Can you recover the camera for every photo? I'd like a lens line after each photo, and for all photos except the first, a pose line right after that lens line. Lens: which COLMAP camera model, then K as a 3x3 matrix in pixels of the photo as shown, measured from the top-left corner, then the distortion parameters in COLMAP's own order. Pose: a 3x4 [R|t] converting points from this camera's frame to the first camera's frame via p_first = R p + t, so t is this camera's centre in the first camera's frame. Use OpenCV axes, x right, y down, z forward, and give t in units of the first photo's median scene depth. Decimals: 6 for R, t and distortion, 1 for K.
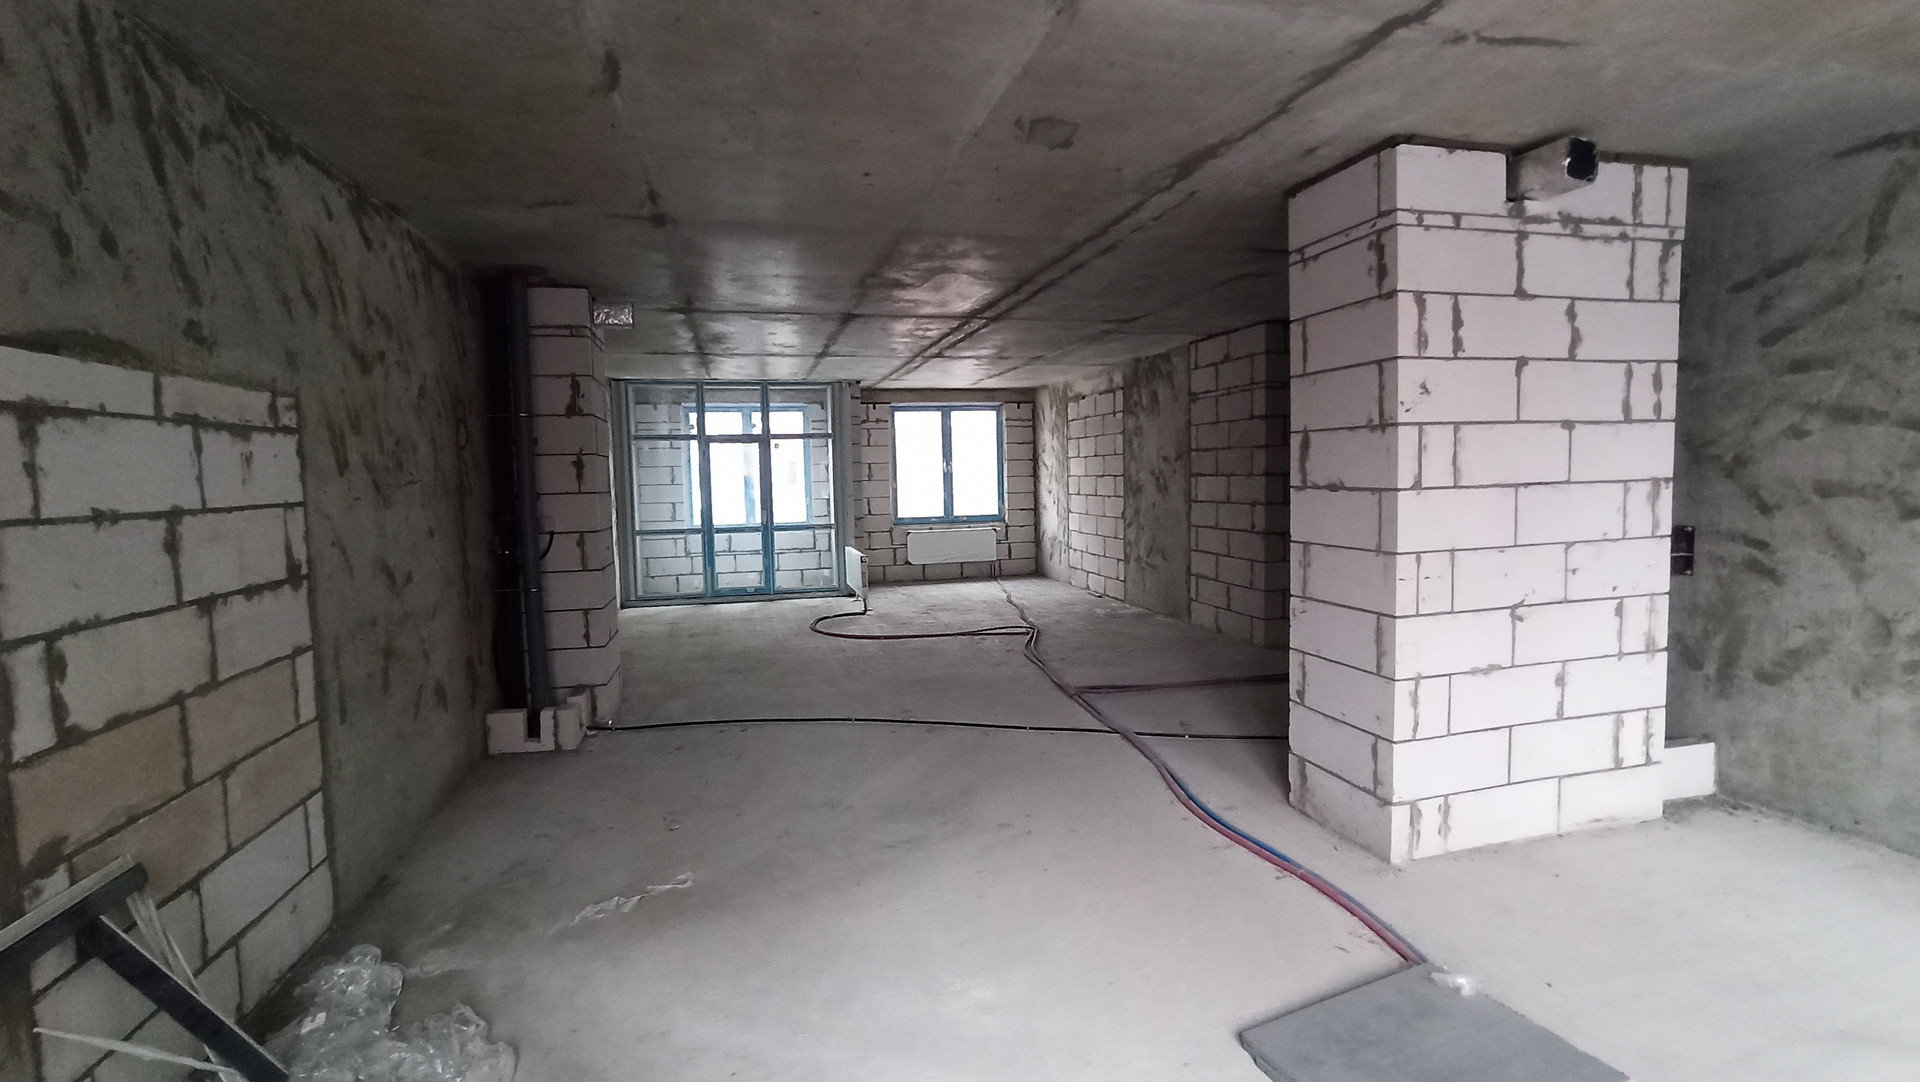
lens RADIAL K [[830.2, 0, 960.0], [0, 830.2, 541.0], [0, 0, 1]] dist [0.000022, 0.000013]
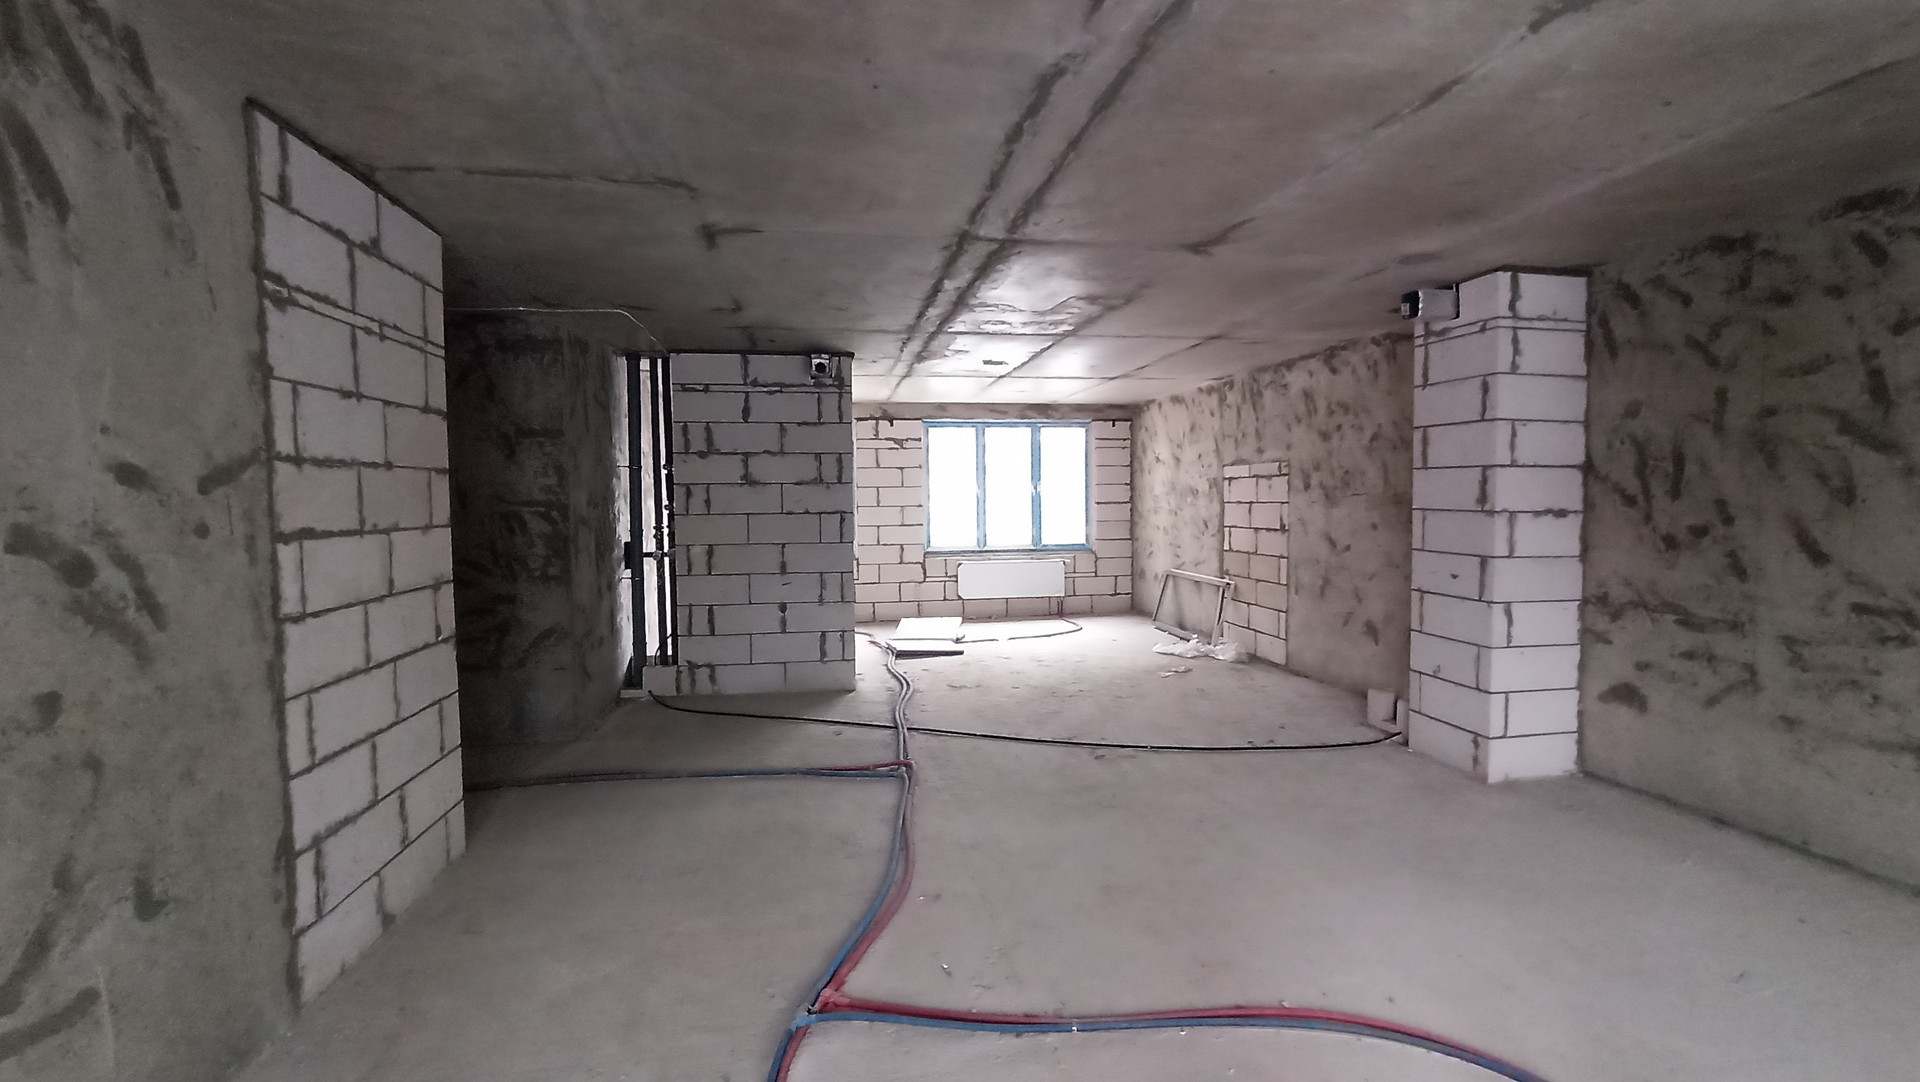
lens RADIAL K [[830.2, 0, 960.0], [0, 830.2, 541.0], [0, 0, 1]] dist [0.000022, 0.000013]
pose [[-0.995459, 0.028410, 0.090852, -0.002911], [0.040392, 0.990307, 0.132895, -0.244697], [-0.086196, 0.135961, -0.986957, 2.880060]]
